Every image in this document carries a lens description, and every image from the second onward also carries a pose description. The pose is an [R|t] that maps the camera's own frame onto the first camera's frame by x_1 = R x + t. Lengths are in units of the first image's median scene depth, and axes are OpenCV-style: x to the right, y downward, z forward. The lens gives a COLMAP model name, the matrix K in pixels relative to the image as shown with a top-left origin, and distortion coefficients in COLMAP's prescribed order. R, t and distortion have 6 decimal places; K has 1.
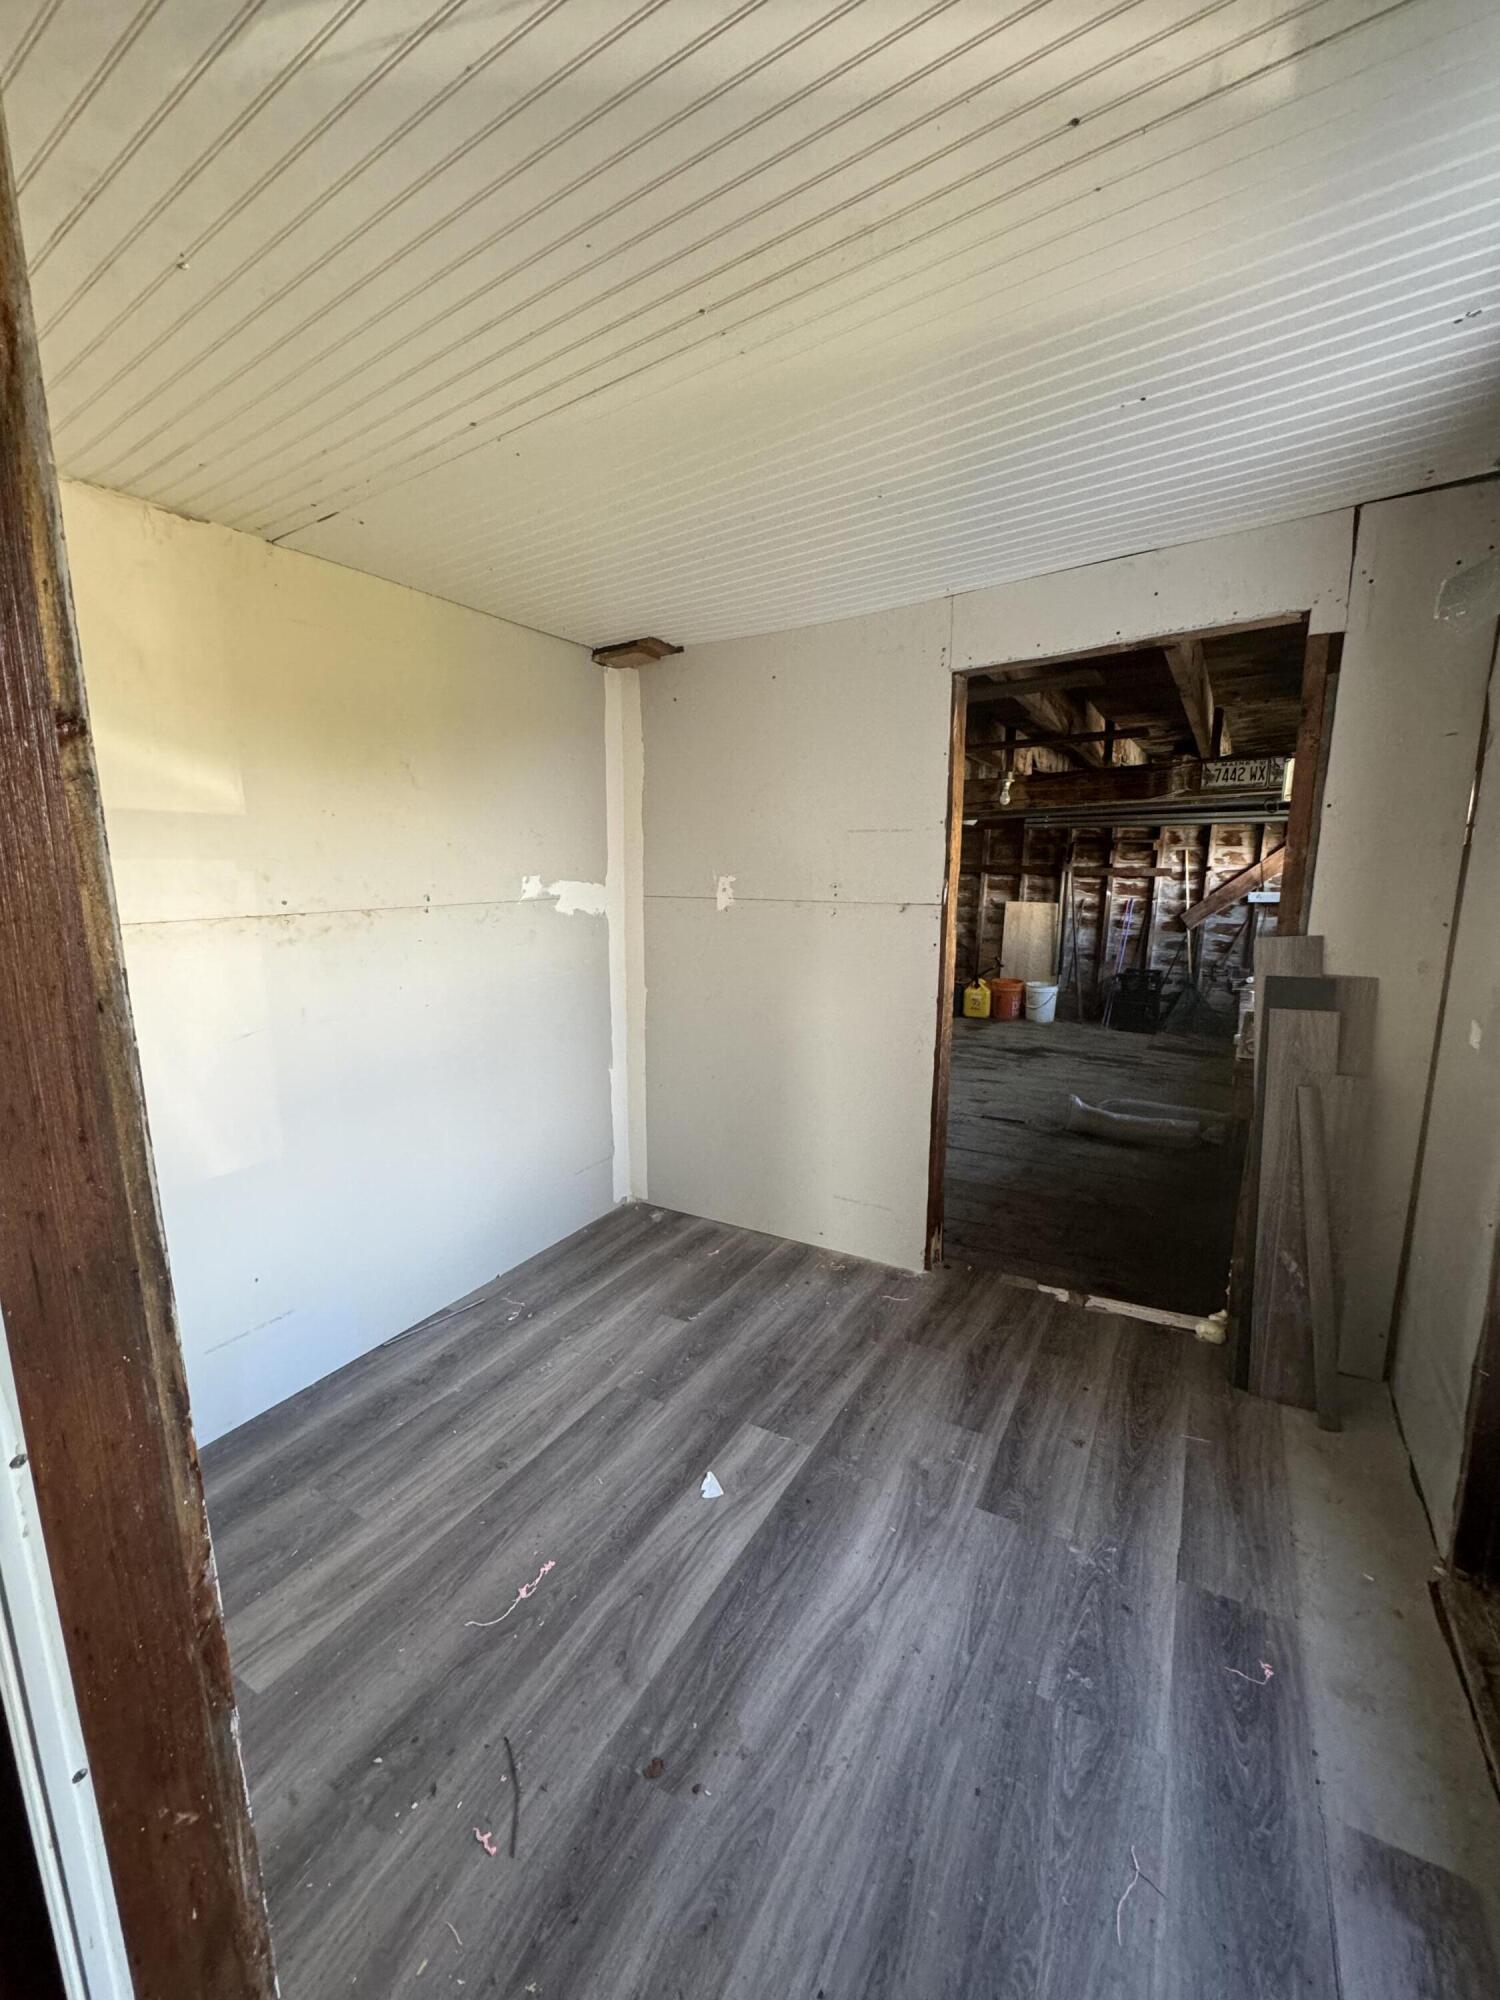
lens RADIAL K [[798.8, 0, 751.7], [0, 798.8, 1002.8], [0, 0, 1]] dist [0.001835, 0.000107]
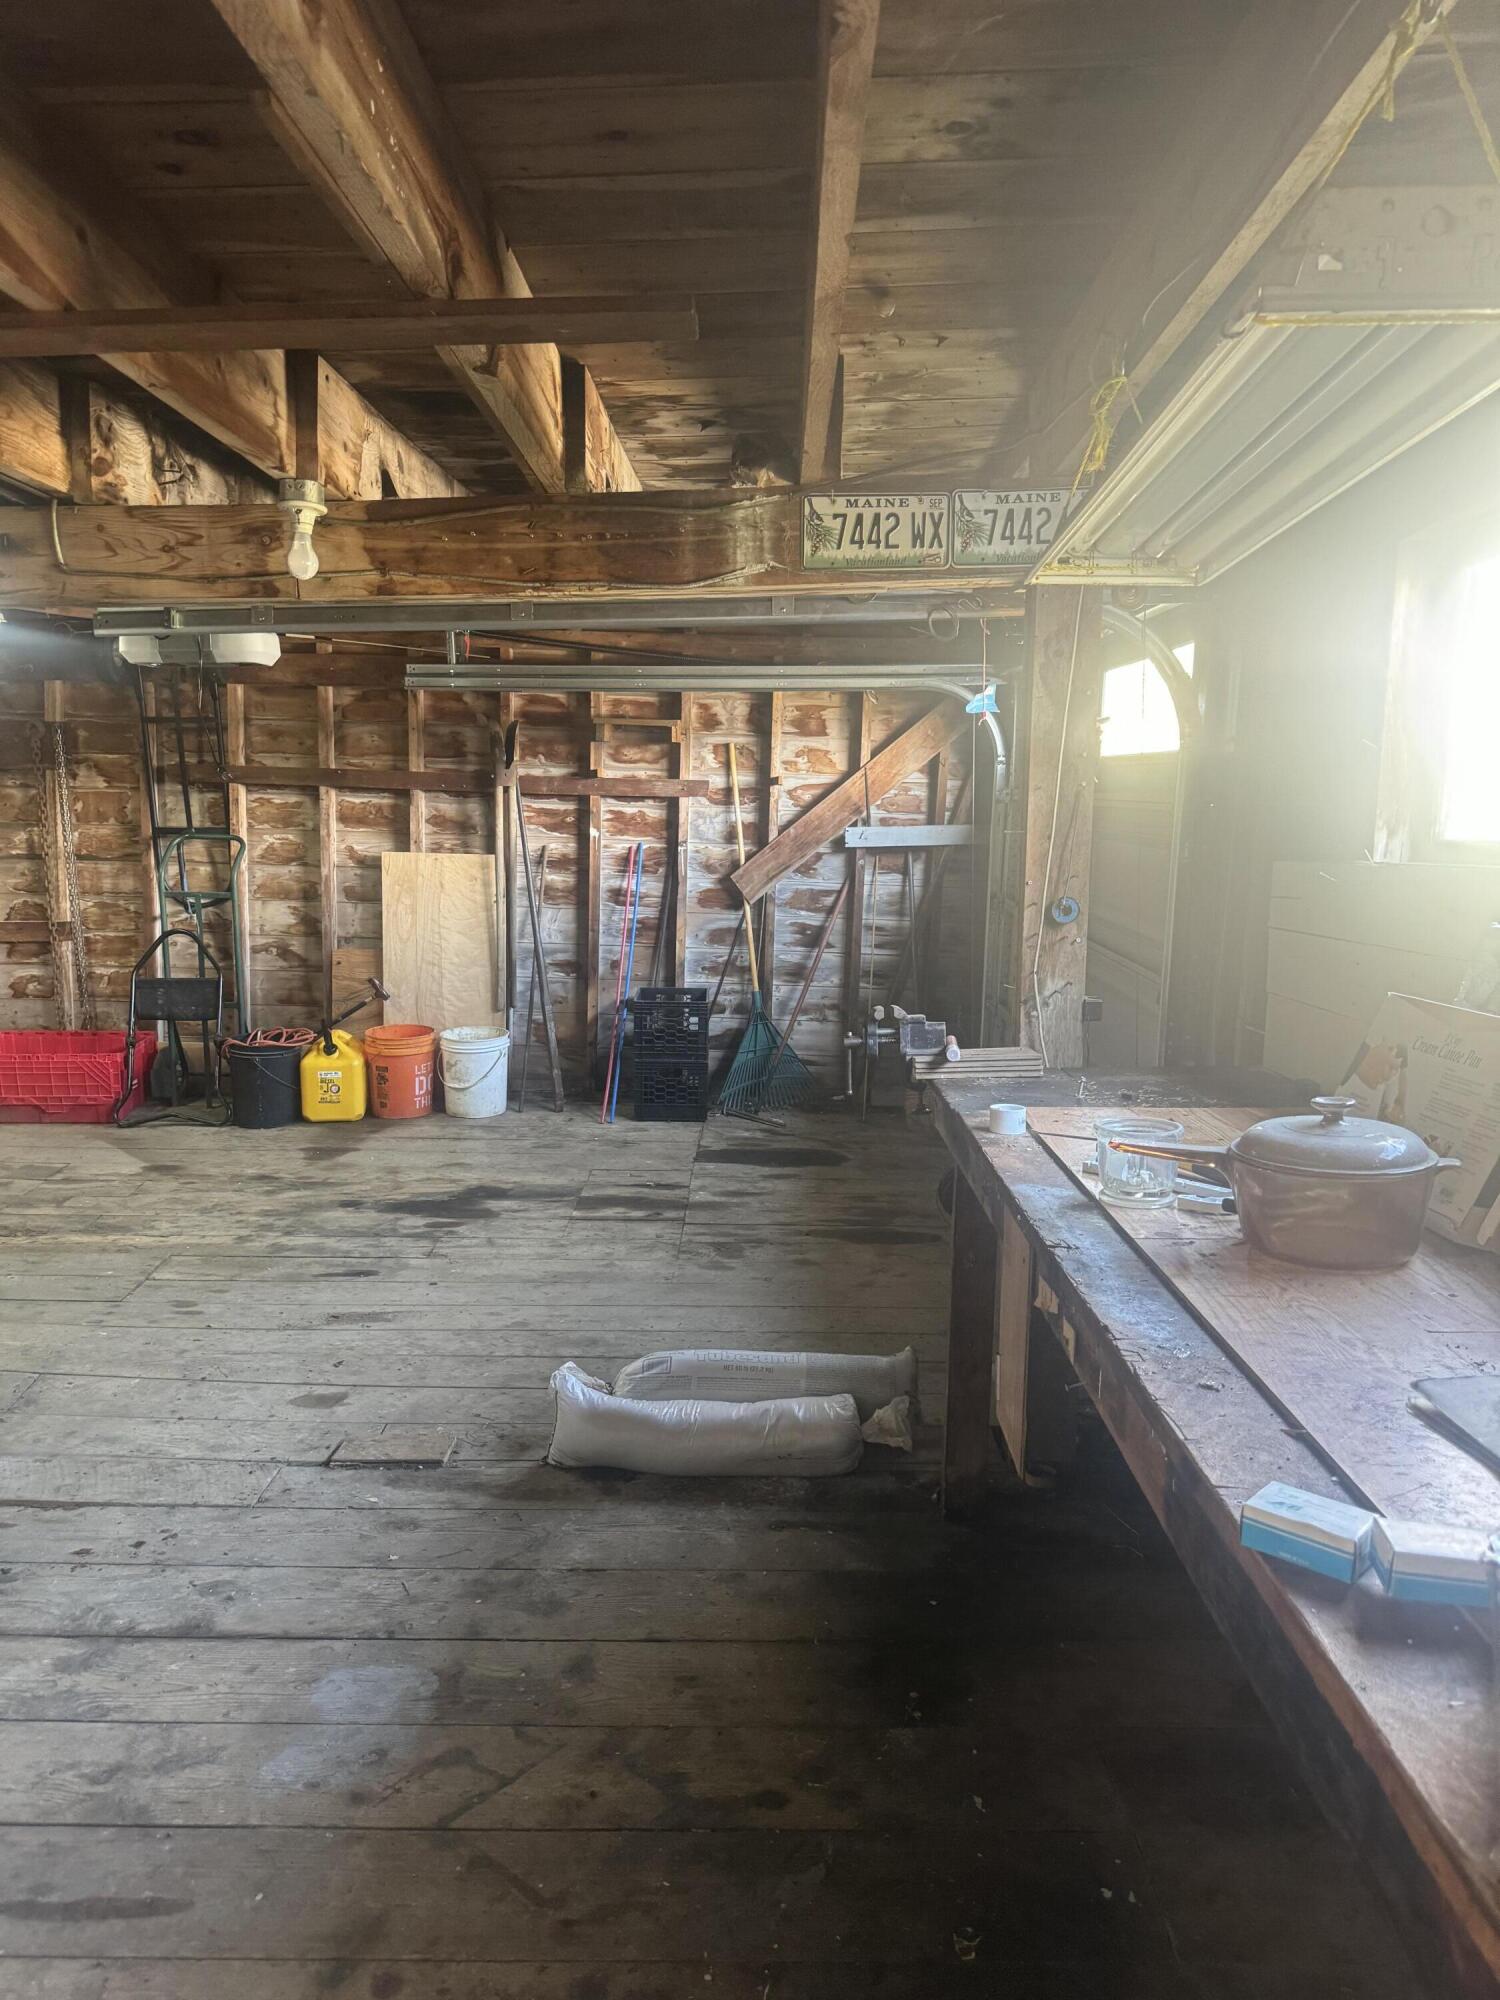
lens RADIAL K [[1412.6, 0, 748.2], [0, 1412.6, 999.6], [0, 0, 1]] dist [0.050477, -0.003974]
pose [[0.861889, -0.070627, 0.502155, 0.102746], [0.079383, 0.996836, 0.003952, -0.035933], [-0.500846, 0.036457, 0.864769, 0.244853]]
